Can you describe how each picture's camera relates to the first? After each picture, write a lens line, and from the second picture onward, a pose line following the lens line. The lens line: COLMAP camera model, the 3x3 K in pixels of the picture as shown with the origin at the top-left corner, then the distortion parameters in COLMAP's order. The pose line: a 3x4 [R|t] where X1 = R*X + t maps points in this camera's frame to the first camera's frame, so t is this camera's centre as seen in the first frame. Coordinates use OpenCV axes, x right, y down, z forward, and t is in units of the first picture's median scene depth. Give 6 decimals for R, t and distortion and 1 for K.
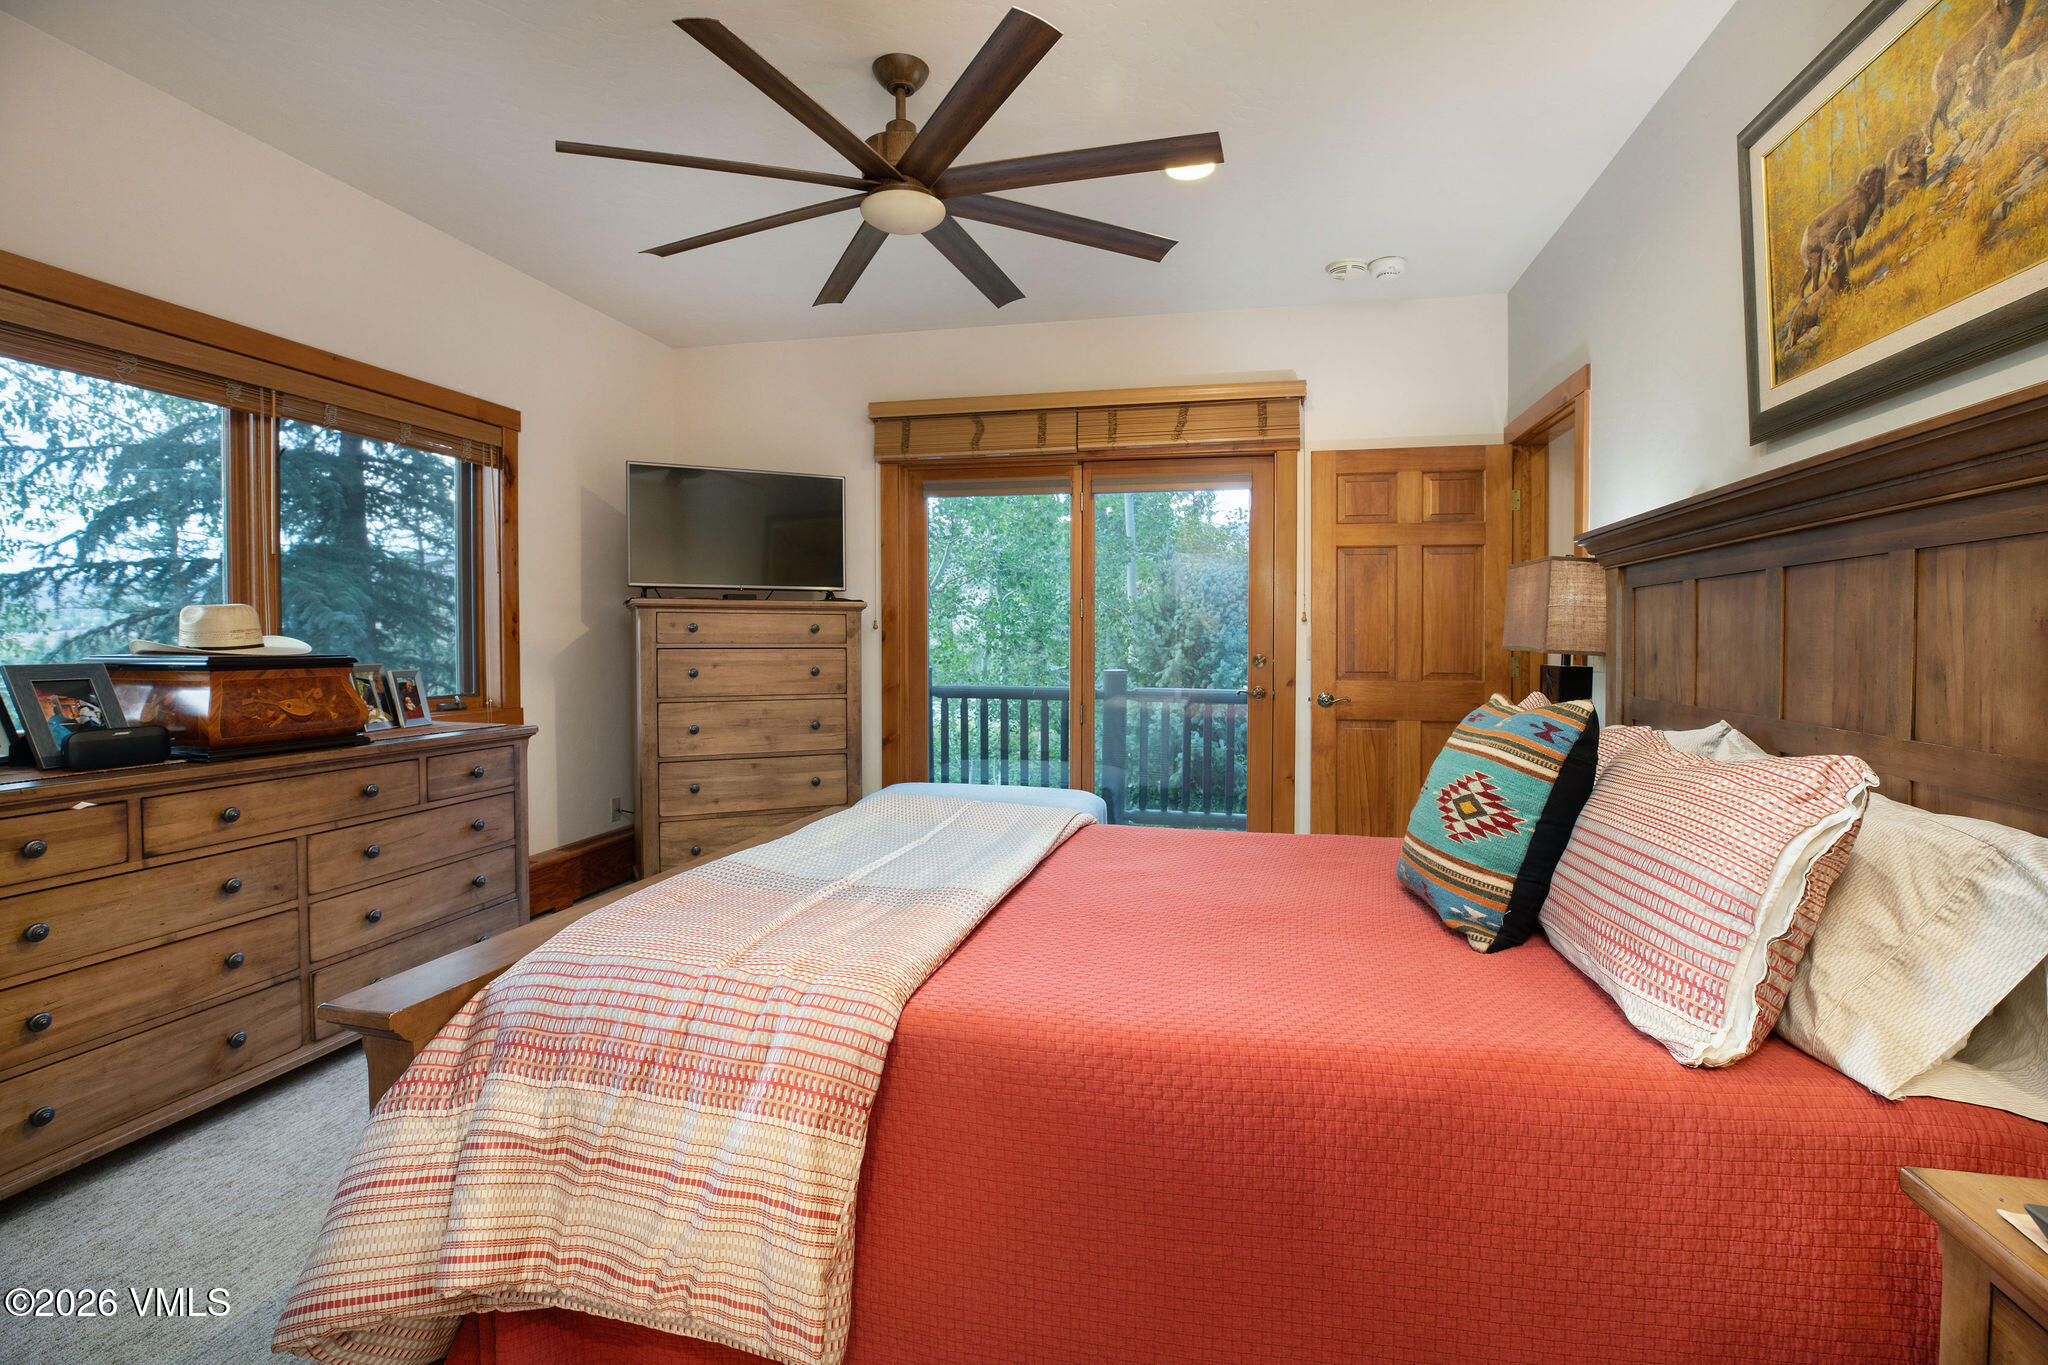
lens RADIAL K [[917.8, 0, 1019.2], [0, 917.8, 651.5], [0, 0, 1]] dist [0.002602, 0.000450]
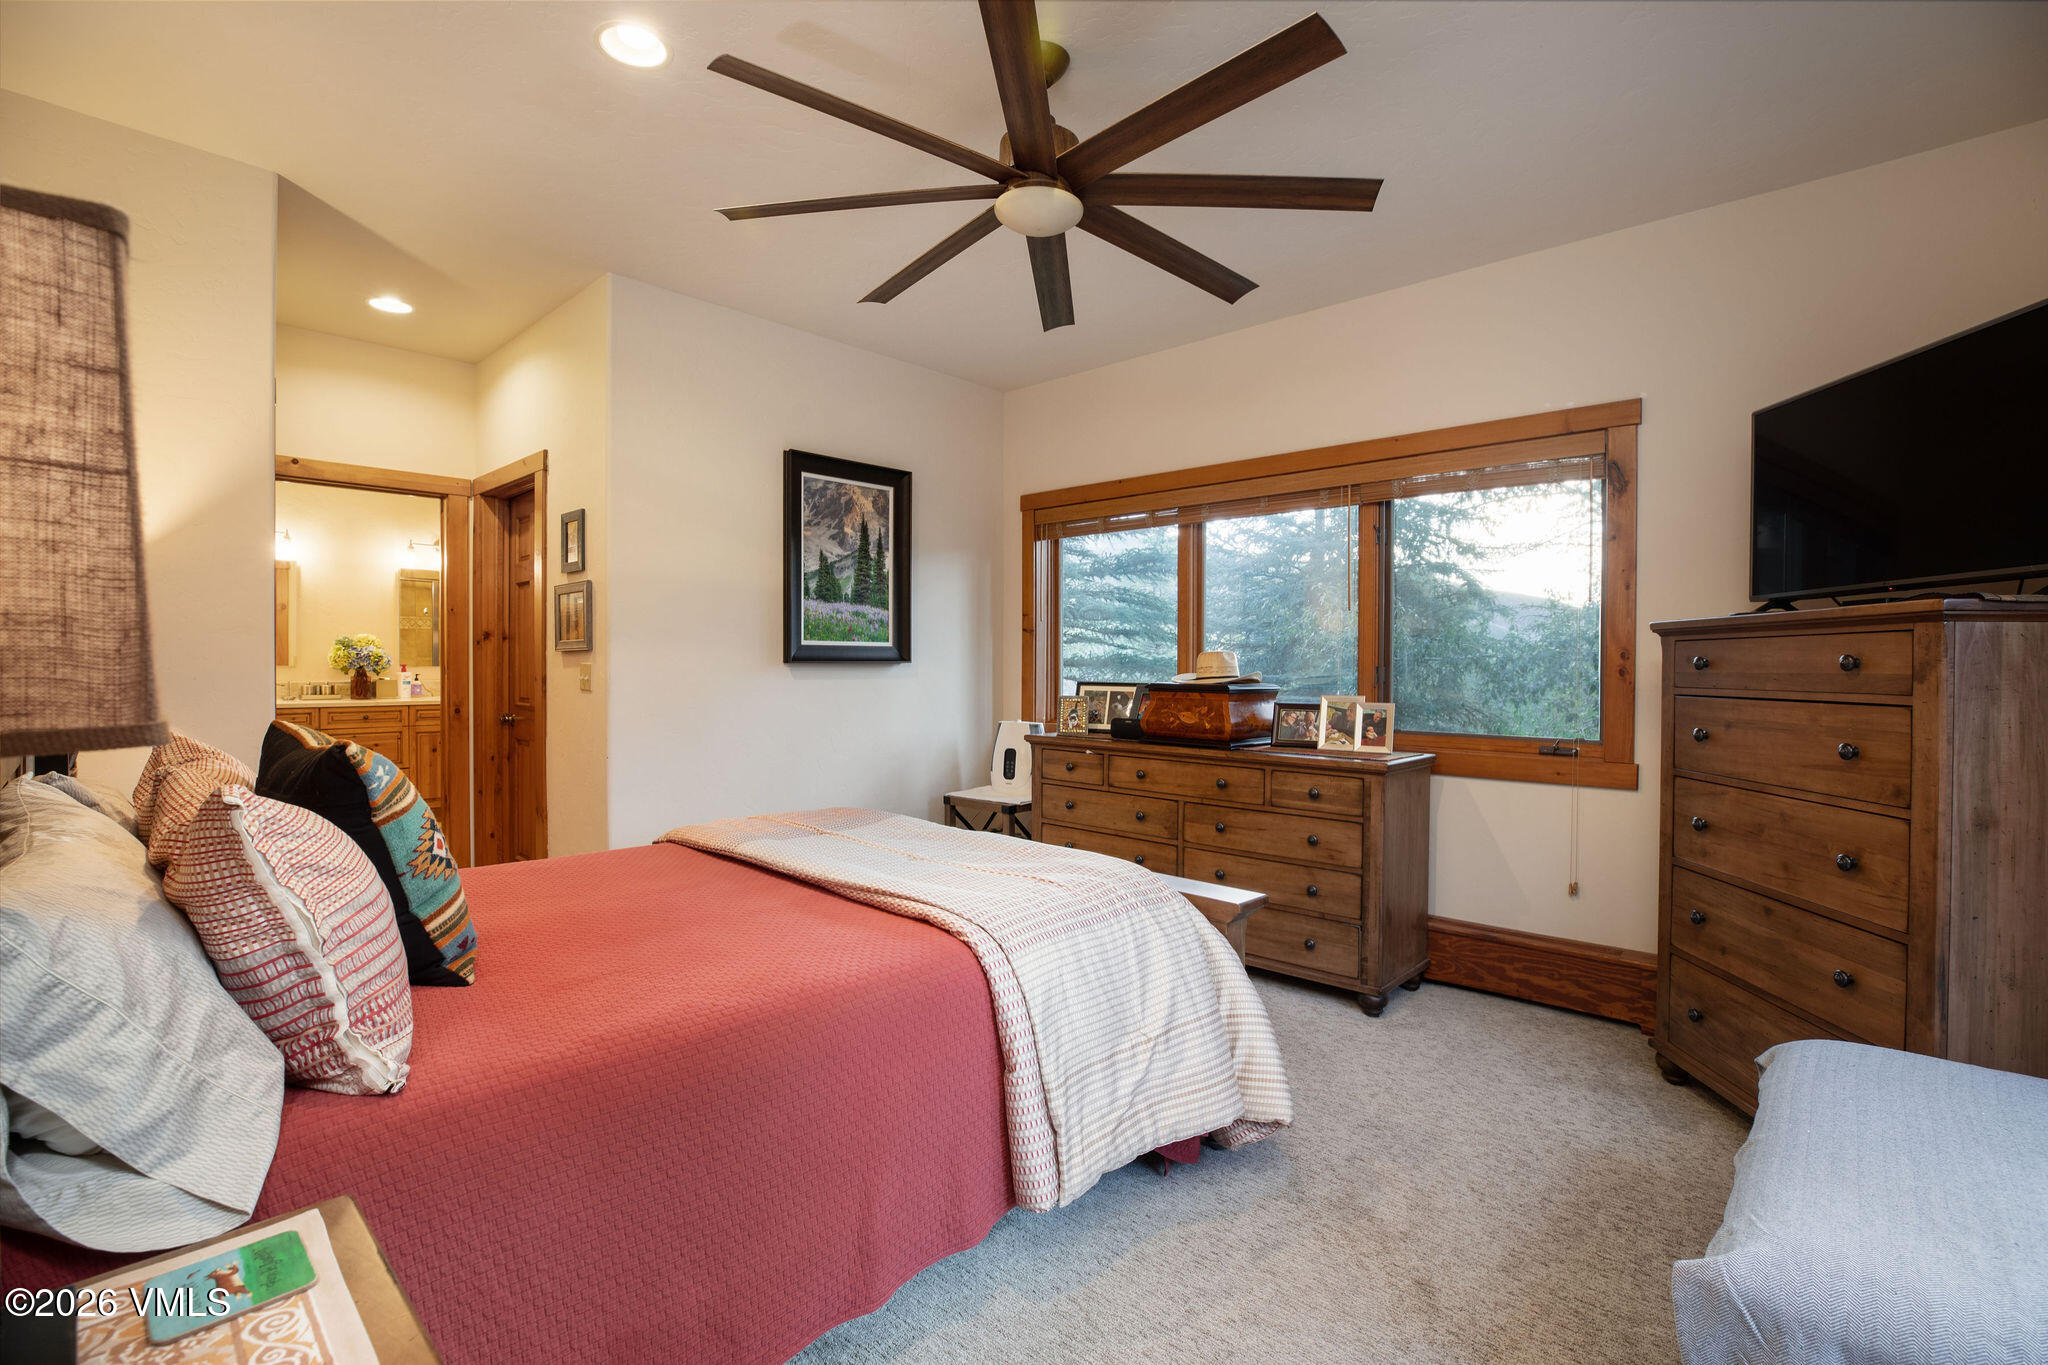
lens RADIAL K [[933.8, 0, 1024.0], [0, 933.8, 682.5], [0, 0, 1]] dist [-0.000540, -0.000138]
pose [[-0.459155, 0.005754, -0.888338, 0.421964], [-0.027976, 0.999389, 0.020933, -0.013116], [0.887916, 0.034464, -0.458713, 0.859204]]
